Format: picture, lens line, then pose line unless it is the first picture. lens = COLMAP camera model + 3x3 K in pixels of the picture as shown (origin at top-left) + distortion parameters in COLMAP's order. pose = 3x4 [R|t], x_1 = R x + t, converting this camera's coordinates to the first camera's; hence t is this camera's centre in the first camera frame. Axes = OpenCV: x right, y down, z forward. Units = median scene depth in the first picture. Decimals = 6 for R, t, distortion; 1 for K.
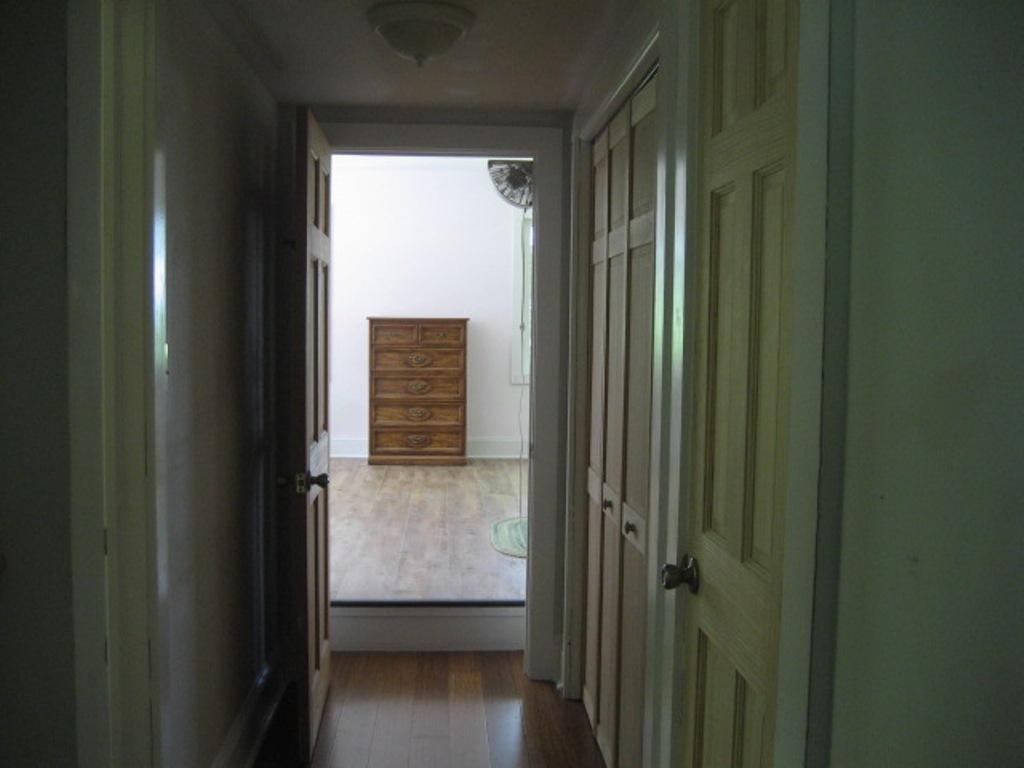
lens RADIAL K [[1052.4, 0, 507.1], [0, 1052.4, 384.8], [0, 0, 1]] dist [-0.085150, 0.000000]
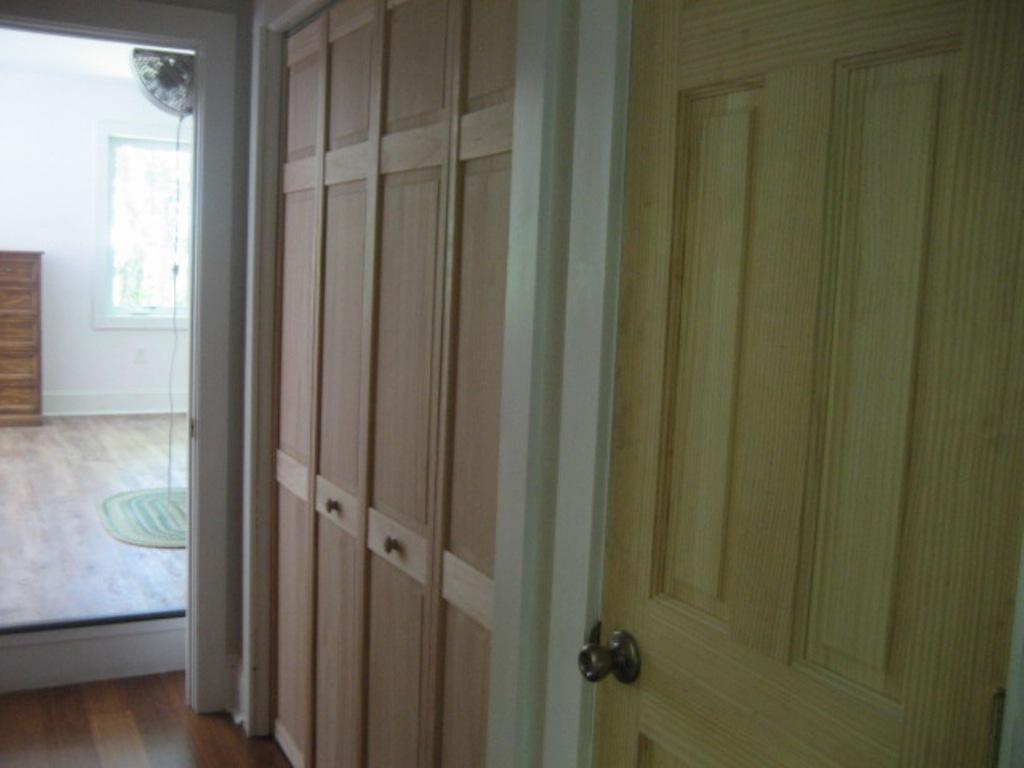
lens RADIAL K [[1052.4, 0, 517.8], [0, 1052.4, 385.8], [0, 0, 1]] dist [-0.085150, 0.000000]
pose [[0.911137, -0.017282, 0.411742, -0.073648], [-0.007378, 0.998276, 0.058227, -0.015431], [-0.412038, -0.056090, 0.909438, 0.186409]]
